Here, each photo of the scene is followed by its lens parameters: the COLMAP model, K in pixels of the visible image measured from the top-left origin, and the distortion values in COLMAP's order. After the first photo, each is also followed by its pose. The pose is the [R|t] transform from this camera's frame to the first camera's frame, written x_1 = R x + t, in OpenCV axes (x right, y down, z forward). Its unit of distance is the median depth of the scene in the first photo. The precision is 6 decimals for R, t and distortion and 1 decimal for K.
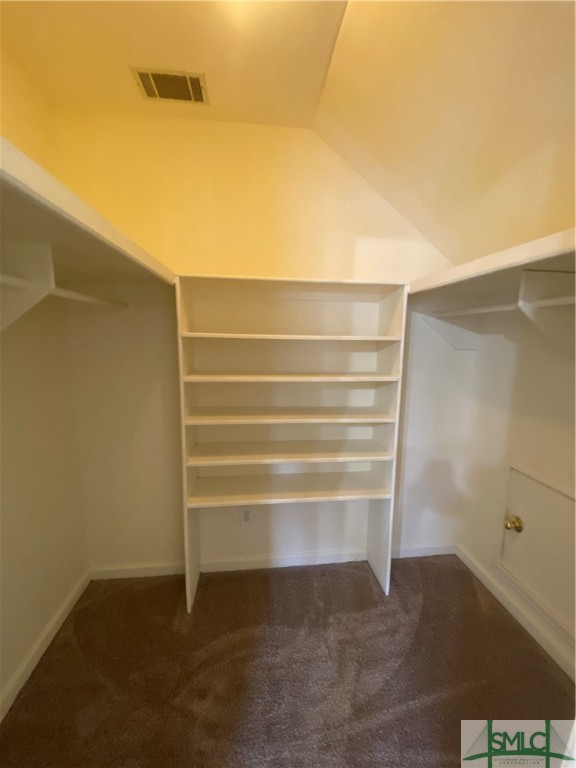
lens RADIAL K [[310.4, 0, 292.7], [0, 310.4, 383.3], [0, 0, 1]] dist [0.004166, -0.012738]
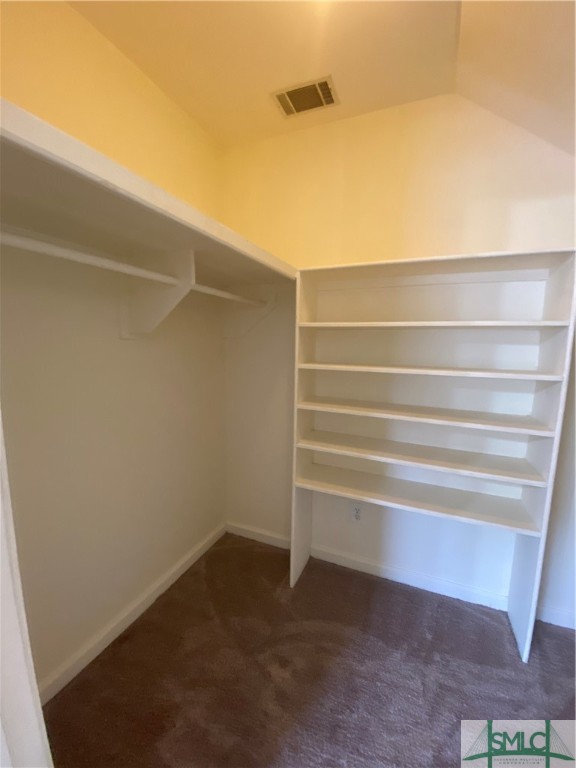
lens RADIAL K [[310.4, 0, 282.0], [0, 310.4, 379.8], [0, 0, 1]] dist [0.004166, -0.012738]
pose [[0.868655, 0.062038, -0.491517, 0.121199], [-0.072834, 0.997340, -0.002838, 0.039165], [0.490034, 0.038265, 0.870863, 0.032482]]
